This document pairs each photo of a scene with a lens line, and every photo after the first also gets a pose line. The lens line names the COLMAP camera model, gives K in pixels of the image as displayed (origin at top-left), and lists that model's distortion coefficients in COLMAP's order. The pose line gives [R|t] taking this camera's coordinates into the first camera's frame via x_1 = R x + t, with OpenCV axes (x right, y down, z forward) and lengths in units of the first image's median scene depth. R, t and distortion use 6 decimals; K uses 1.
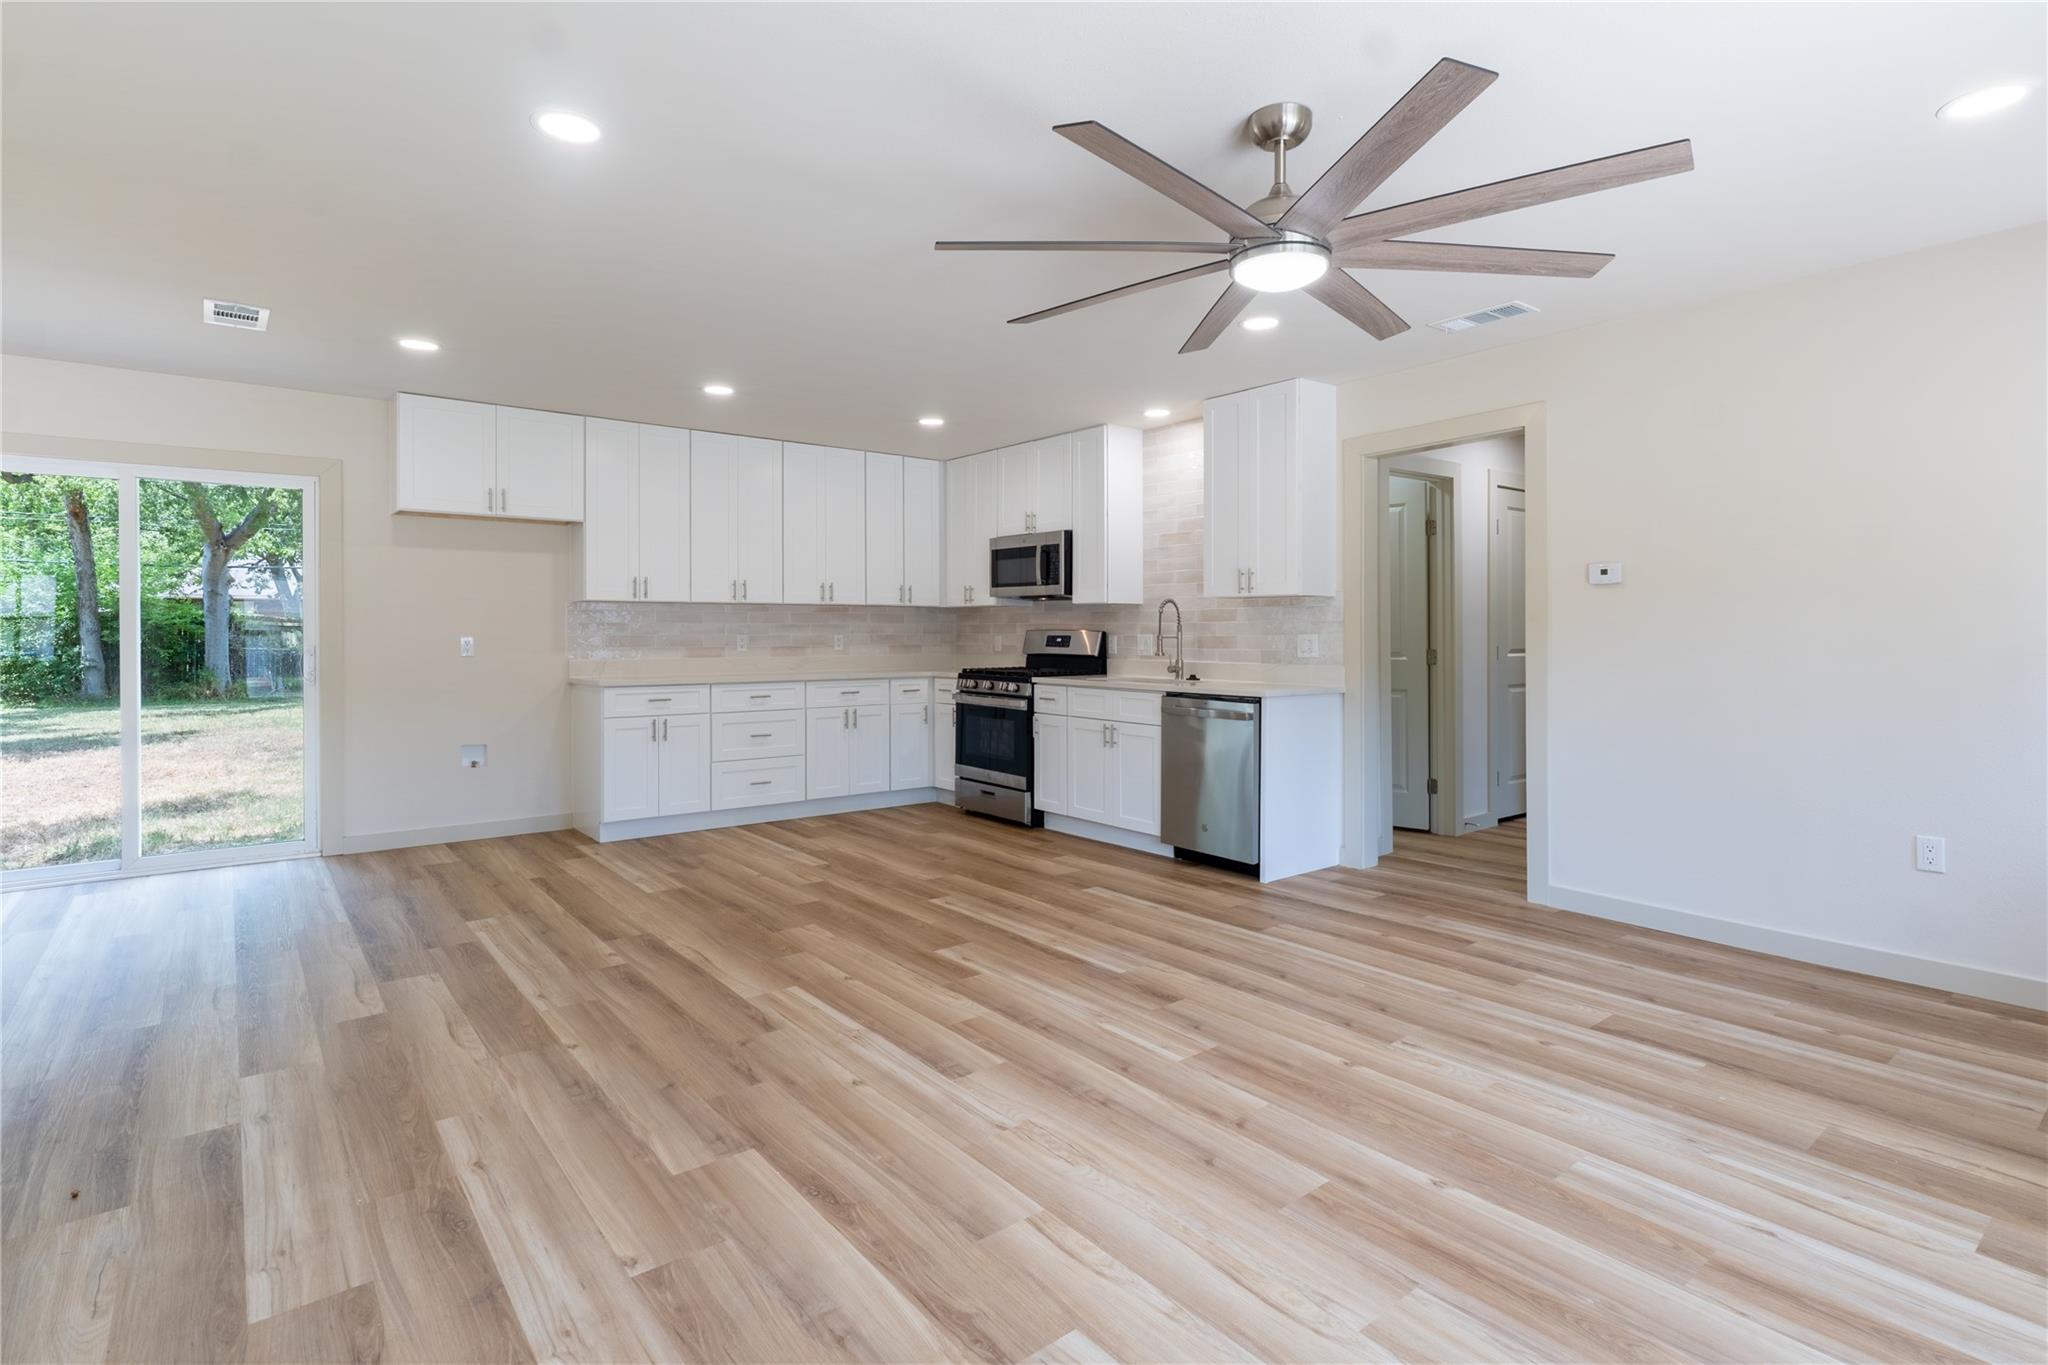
lens RADIAL K [[995.5, 0, 1029.5], [0, 995.5, 664.4], [0, 0, 1]] dist [0.005541, -0.001205]
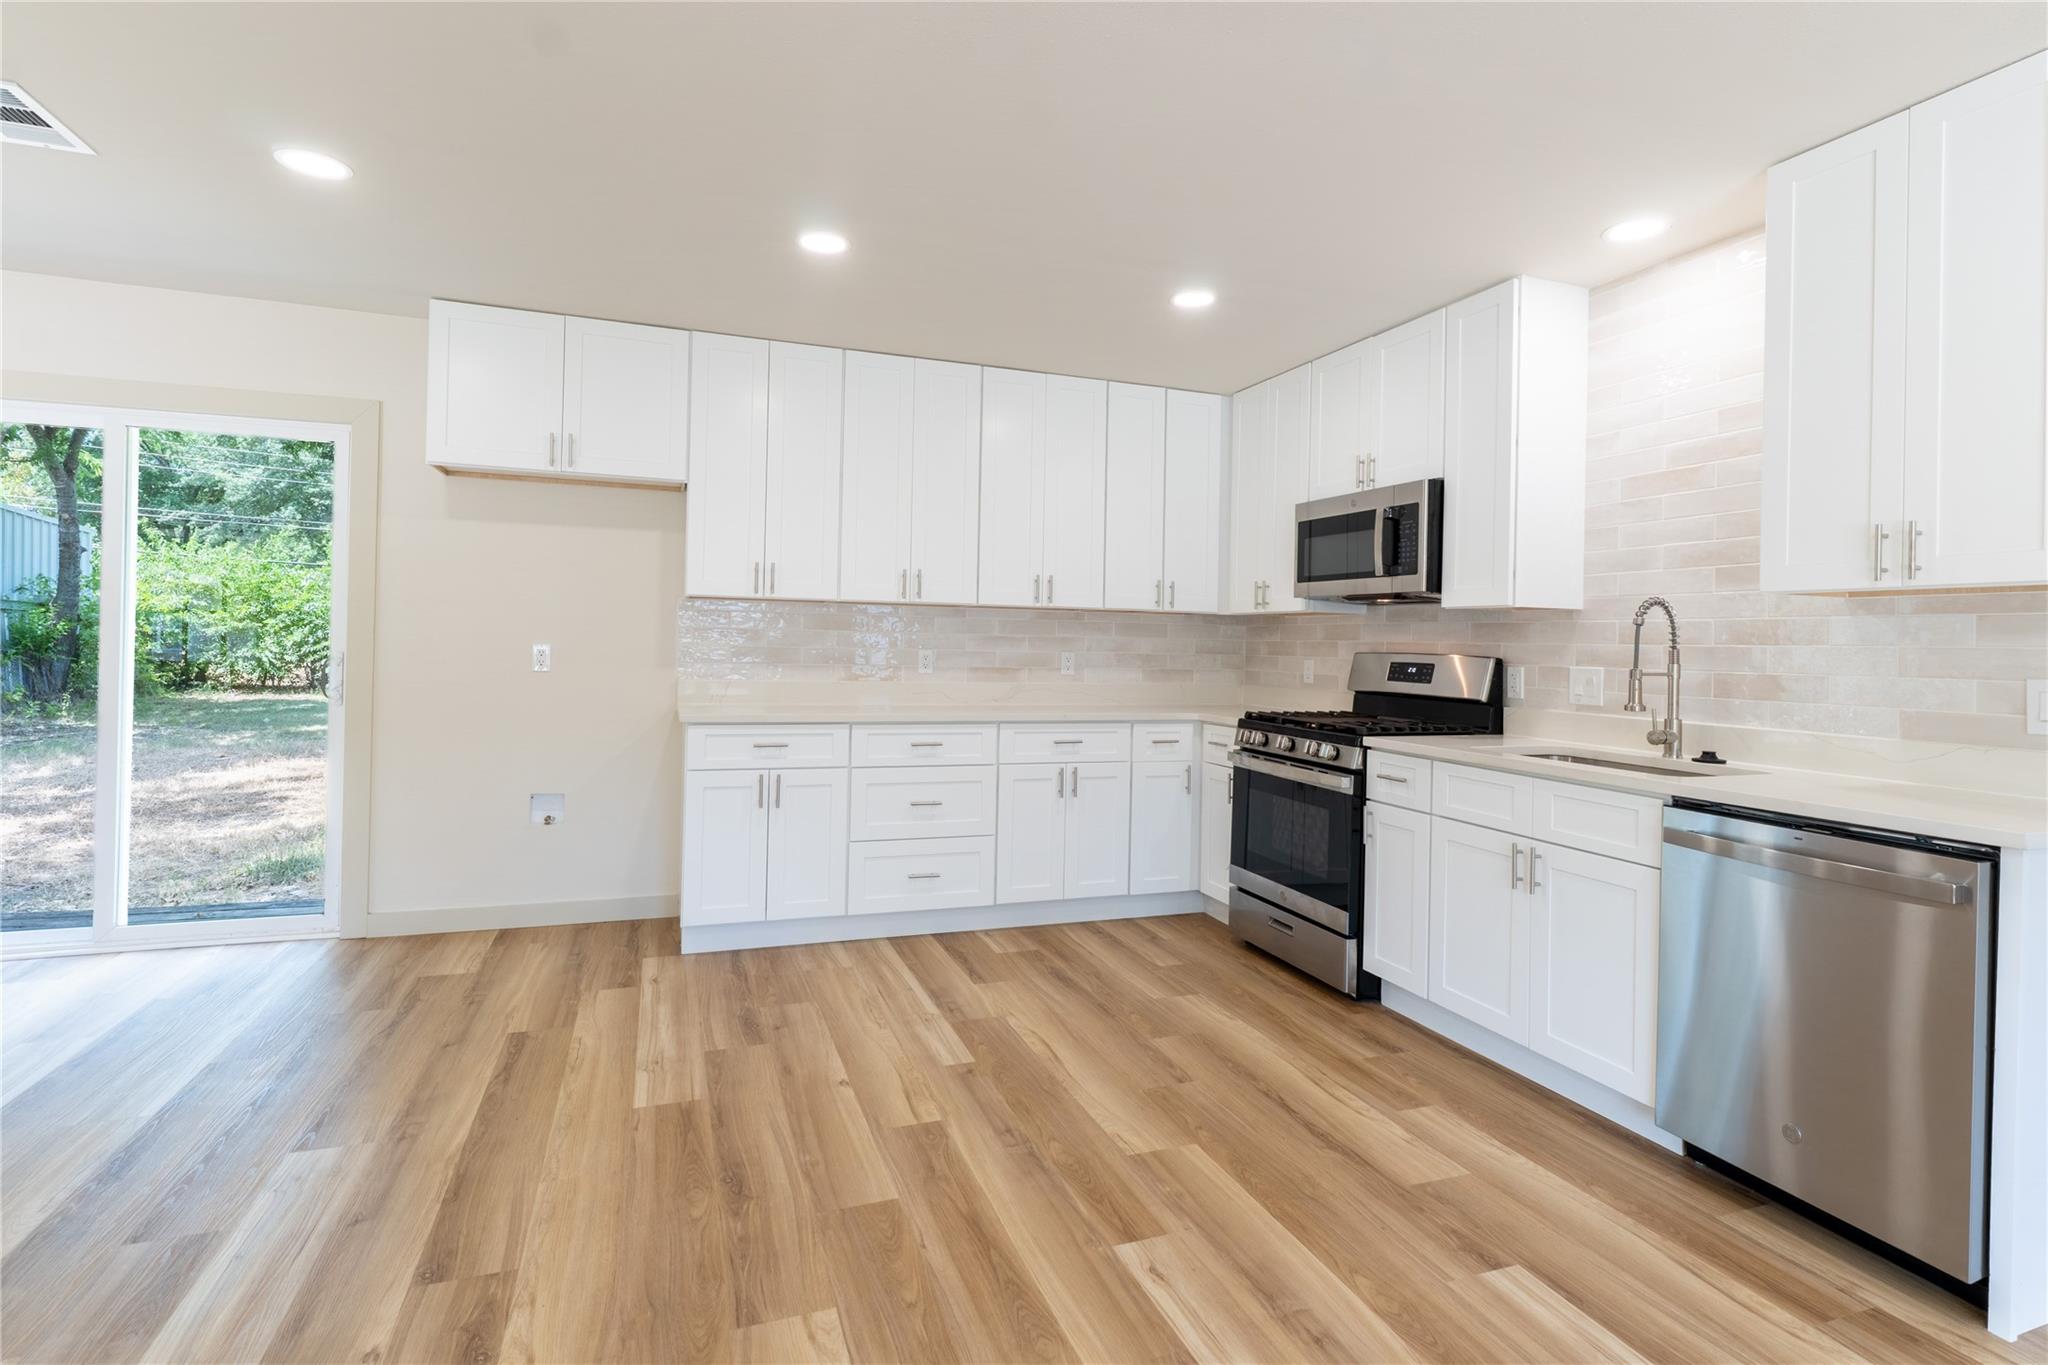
lens RADIAL K [[995.5, 0, 1029.0], [0, 995.5, 639.0], [0, 0, 1]] dist [0.005541, -0.001205]
pose [[0.948898, 0.019346, -0.314990, -0.000881], [-0.032287, 0.998833, -0.035919, -0.020280], [0.313927, 0.044254, 0.948415, 0.509389]]
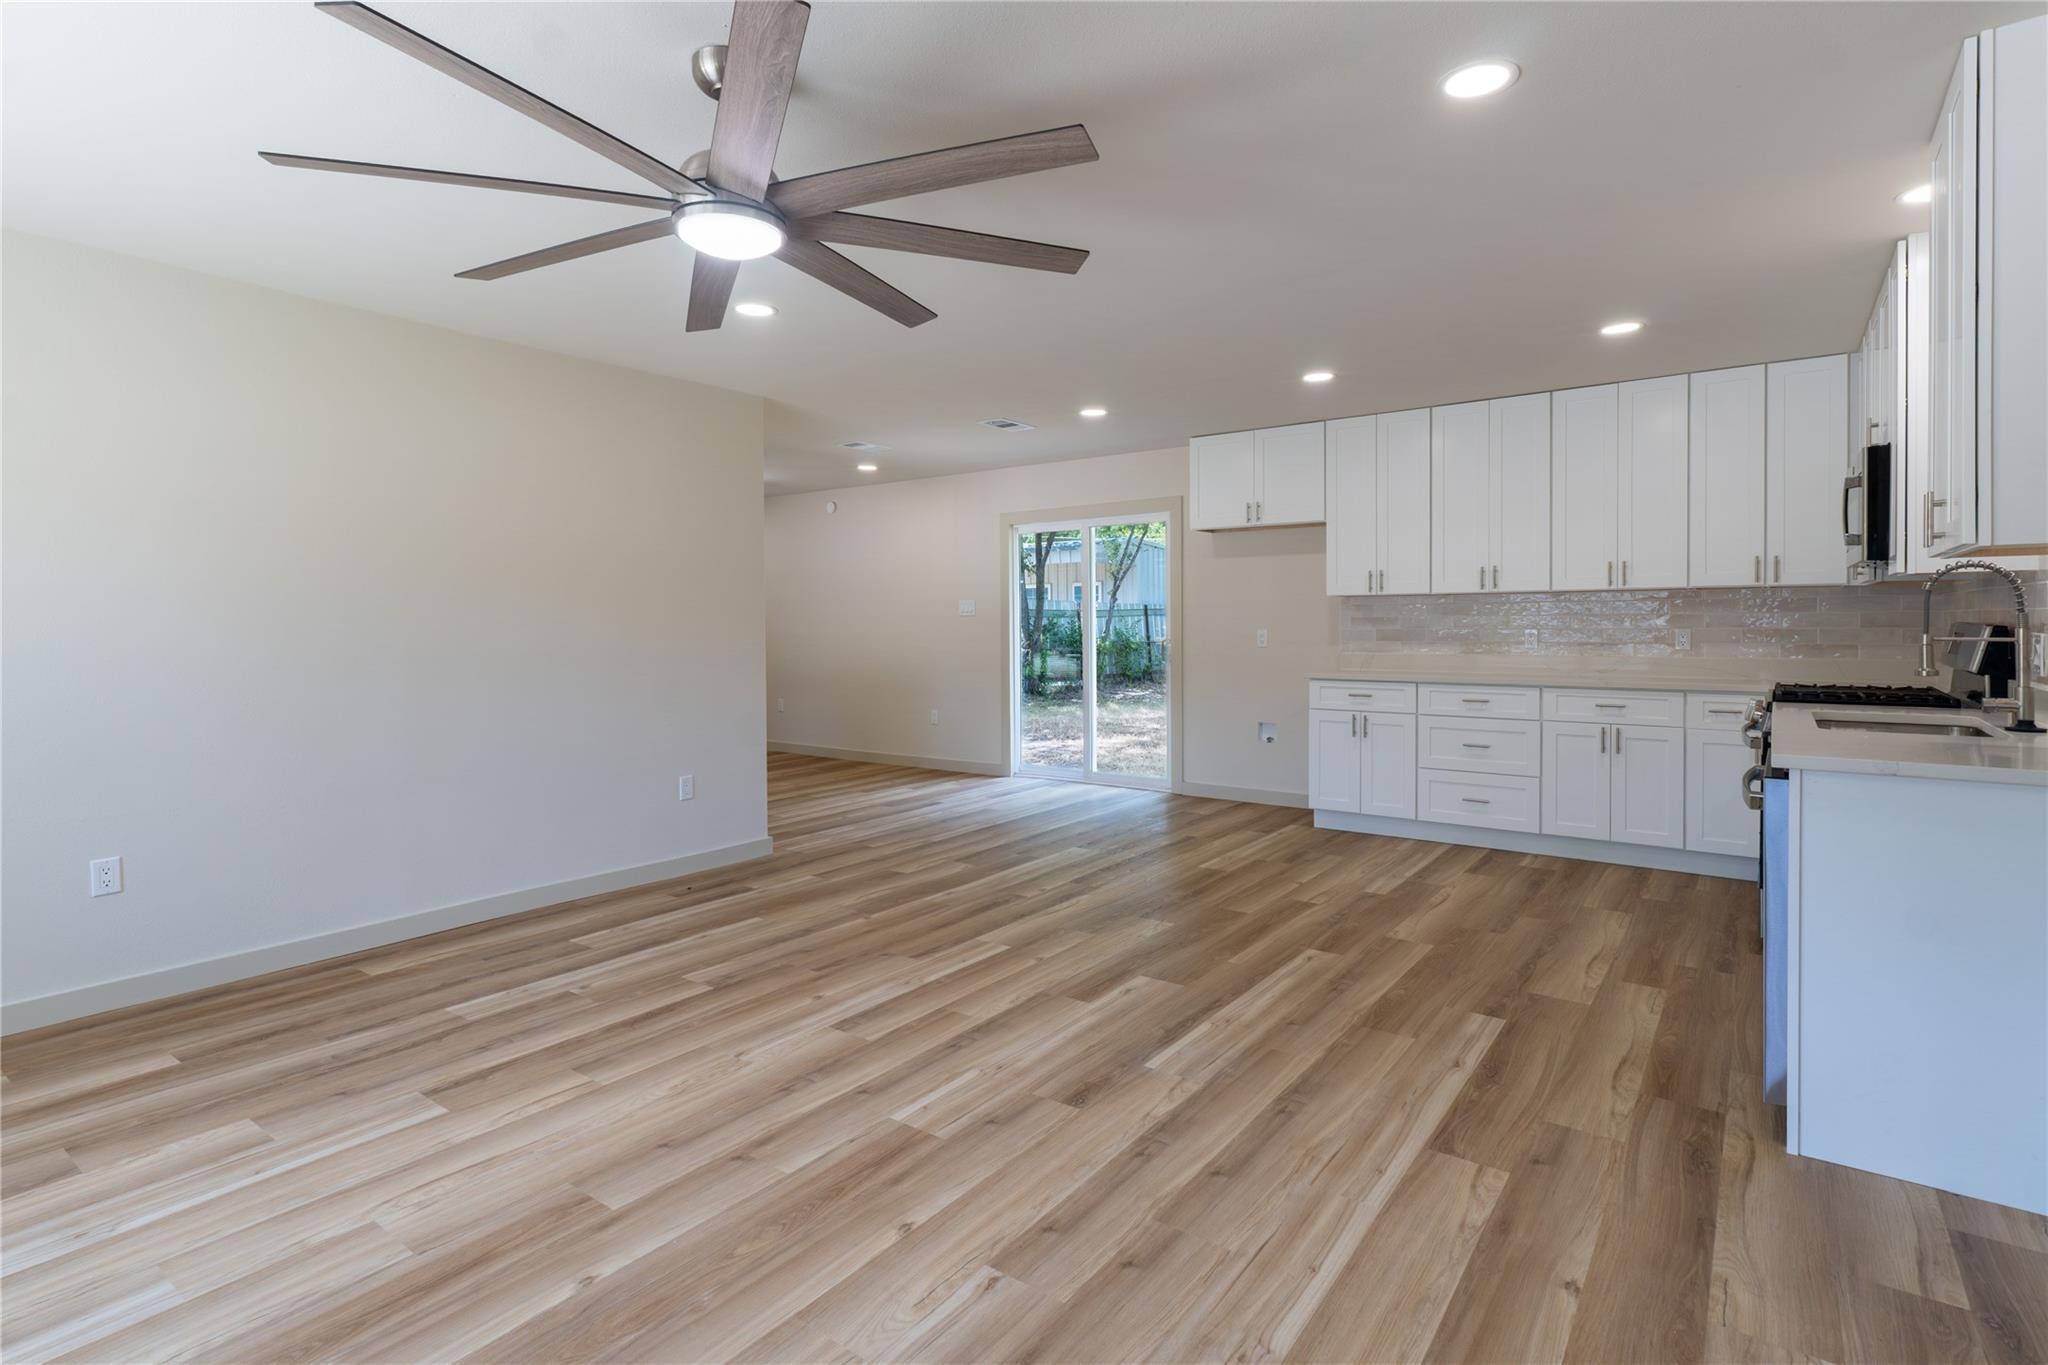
lens RADIAL K [[995.5, 0, 1023.4], [0, 995.5, 668.2], [0, 0, 1]] dist [0.005541, -0.001205]
pose [[0.259256, 0.041846, -0.964902, 0.593029], [-0.026631, 0.998991, 0.036169, -0.021914], [0.965441, 0.016319, 0.260109, 0.509156]]
